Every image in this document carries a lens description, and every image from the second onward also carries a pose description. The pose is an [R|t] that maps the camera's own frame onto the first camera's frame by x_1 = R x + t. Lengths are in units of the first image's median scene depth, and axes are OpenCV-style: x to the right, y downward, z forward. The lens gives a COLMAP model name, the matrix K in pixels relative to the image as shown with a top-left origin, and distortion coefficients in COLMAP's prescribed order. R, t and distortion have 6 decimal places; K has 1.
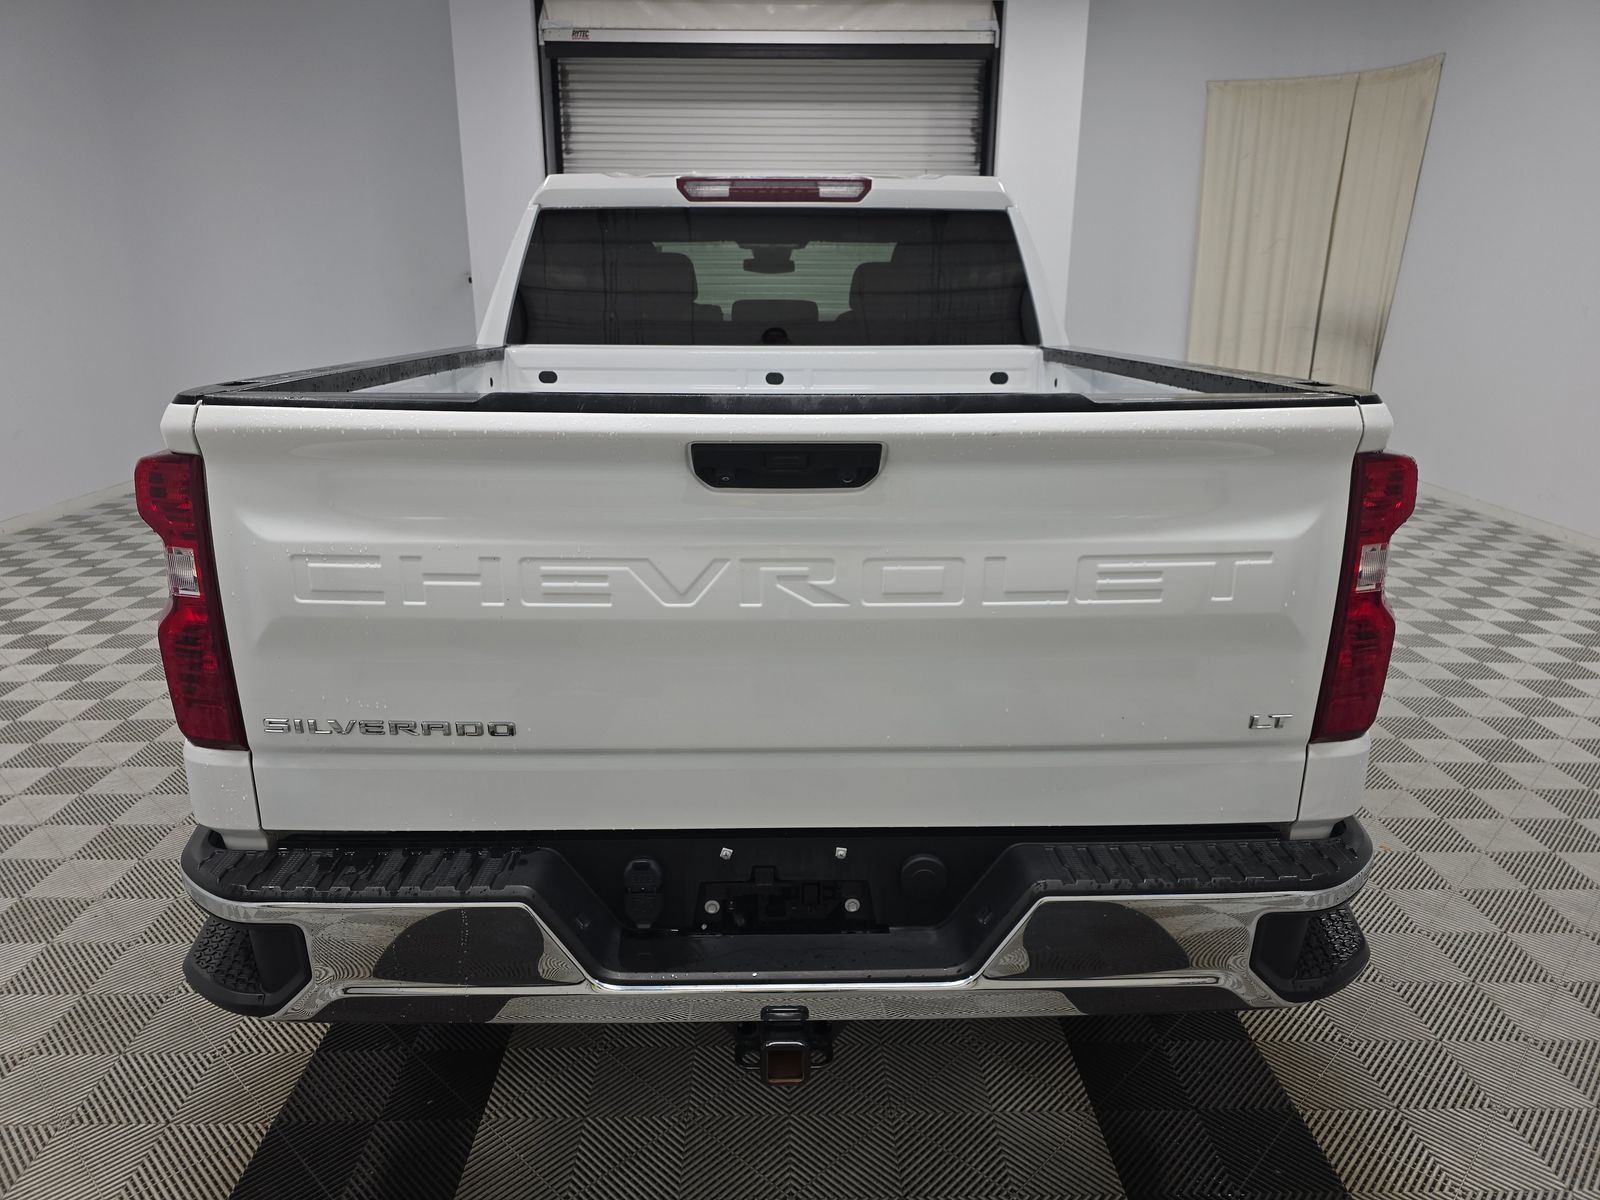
lens RADIAL K [[1073.8, 0, 800.0], [0, 1073.8, 600.0], [0, 0, 1]] dist [0.049117, -0.040603]
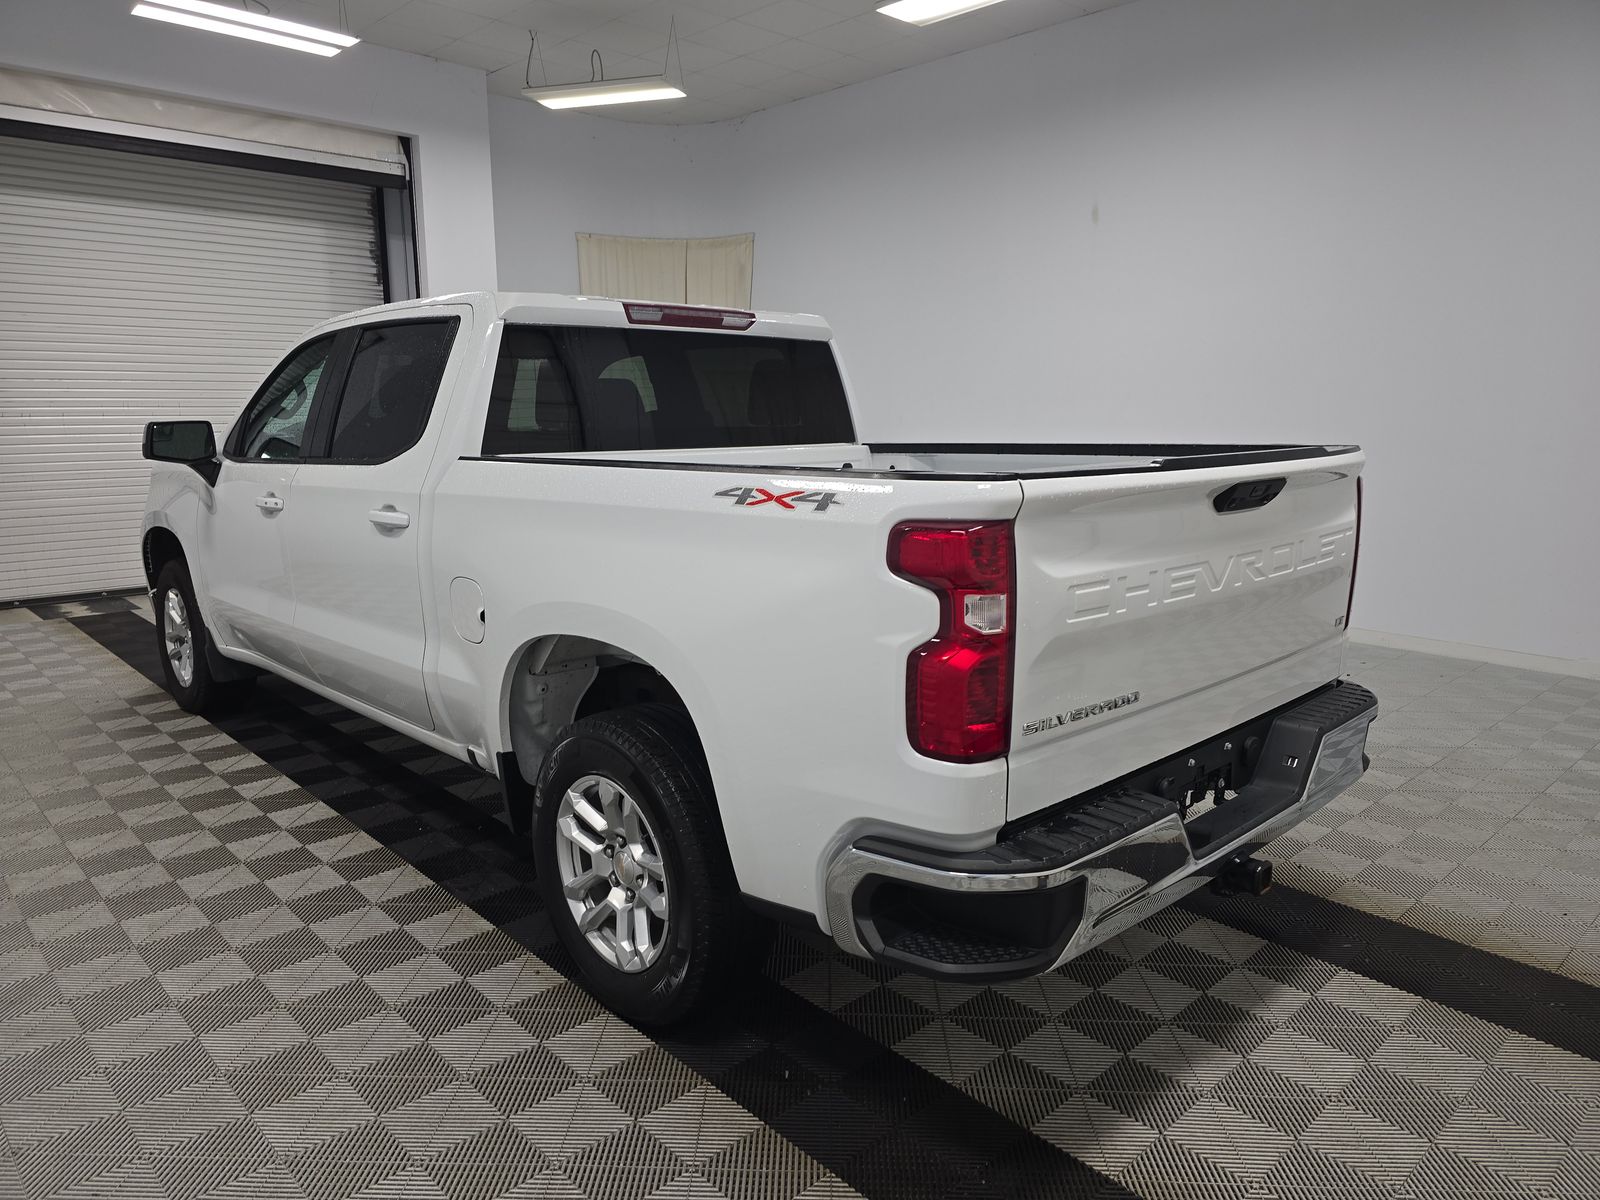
lens RADIAL K [[1073.8, 0, 800.0], [0, 1073.8, 600.0], [0, 0, 1]] dist [0.049117, -0.040603]
pose [[0.741433, -0.123936, 0.659482, -0.735065], [0.192388, 0.980798, -0.031974, -0.021365], [-0.642856, 0.150583, 0.751040, 0.098993]]
